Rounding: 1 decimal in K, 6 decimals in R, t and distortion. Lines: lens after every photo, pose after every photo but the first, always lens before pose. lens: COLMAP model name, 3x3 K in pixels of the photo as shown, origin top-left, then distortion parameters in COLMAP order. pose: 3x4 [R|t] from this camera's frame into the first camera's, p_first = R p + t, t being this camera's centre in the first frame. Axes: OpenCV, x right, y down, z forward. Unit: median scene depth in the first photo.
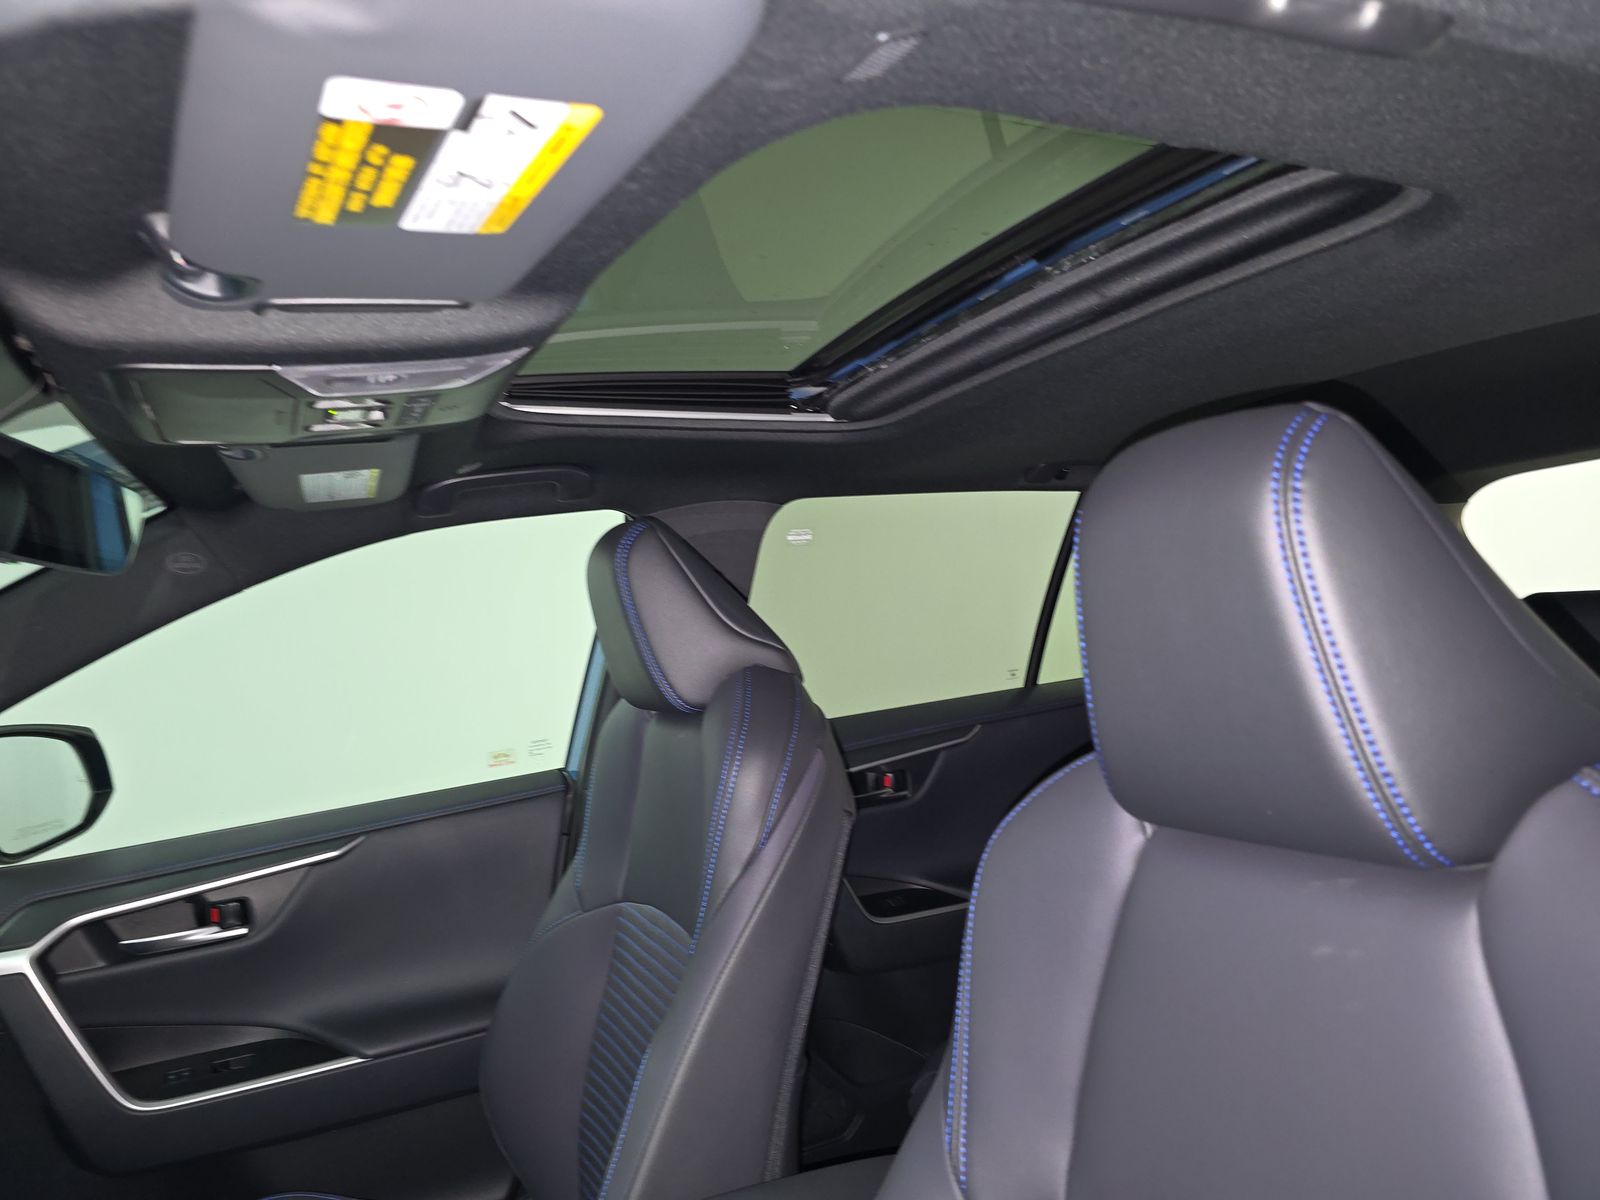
lens RADIAL K [[1068.9, 0, 826.0], [0, 1068.9, 593.2], [0, 0, 1]] dist [-0.004015, -0.003836]
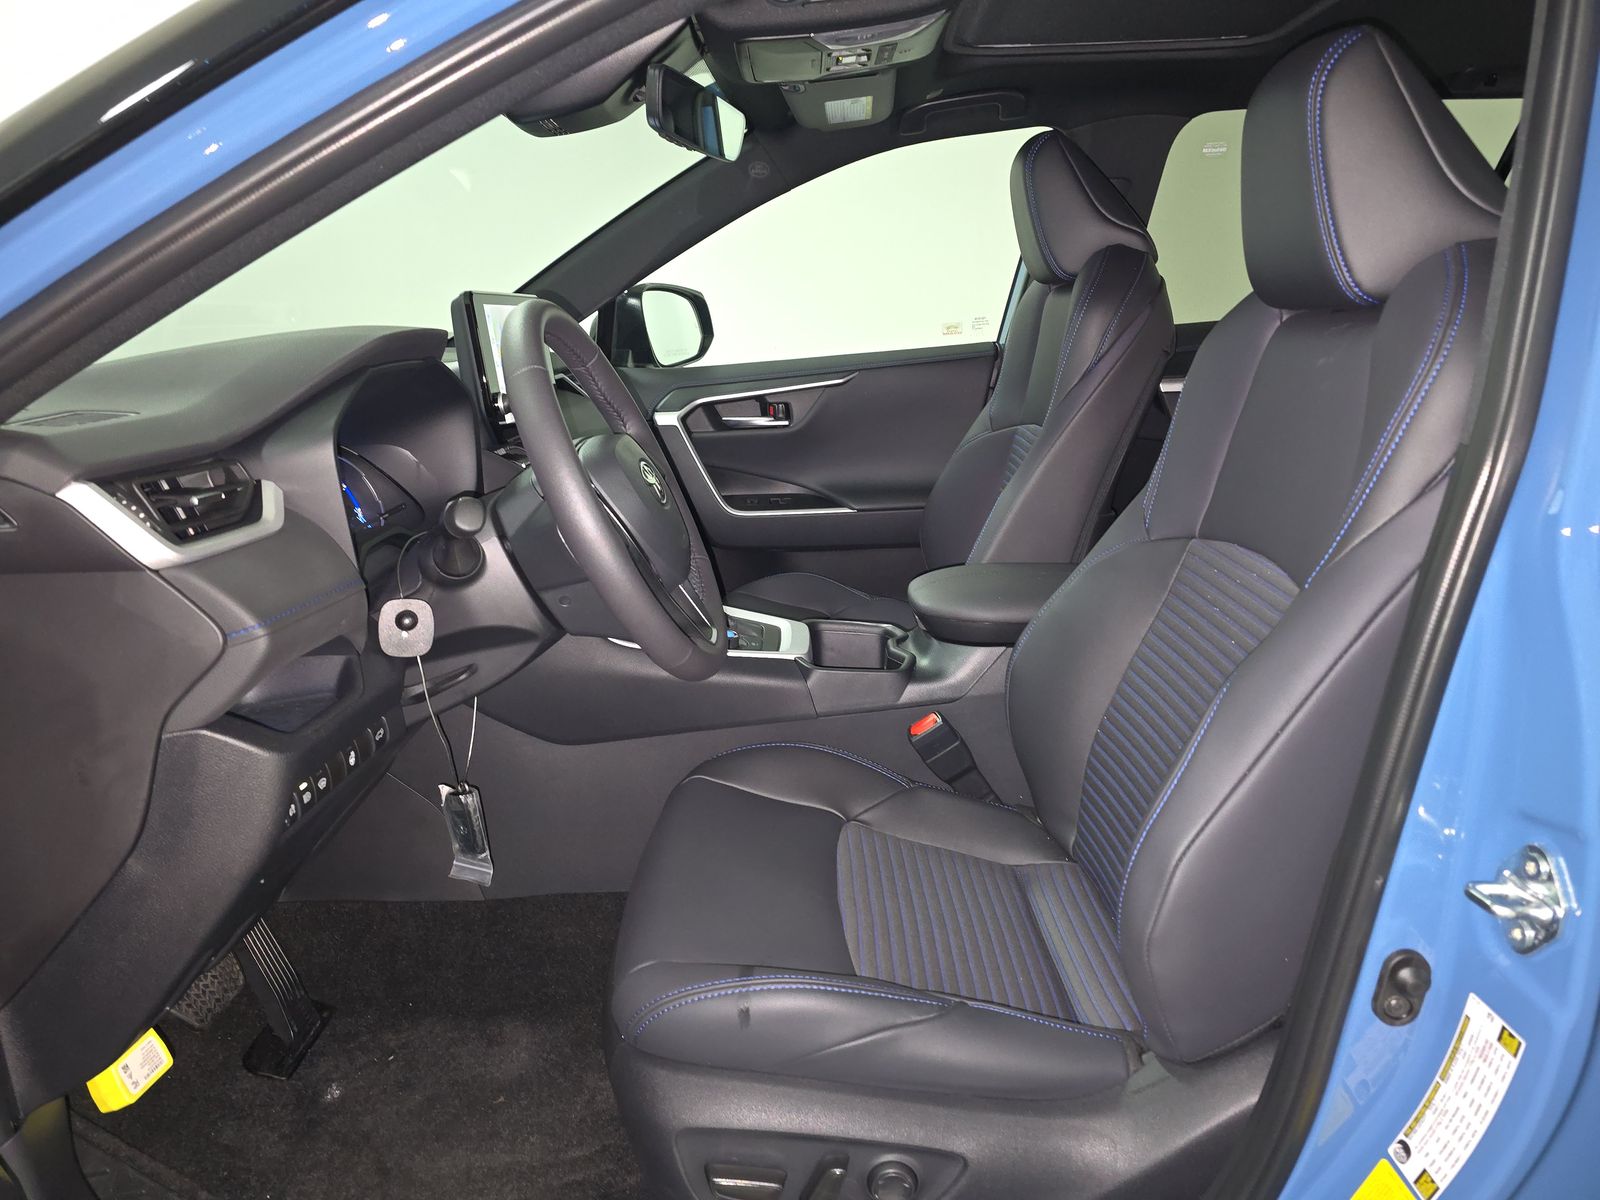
lens RADIAL K [[1069.6, 0, 800.0], [0, 1069.6, 600.0], [0, 0, 1]] dist [0.084344, -0.086181]
pose [[0.883220, 0.167164, -0.438153, 0.235369], [-0.023841, 0.949109, 0.314044, 0.066677], [0.468352, -0.266924, 0.842258, -0.443253]]
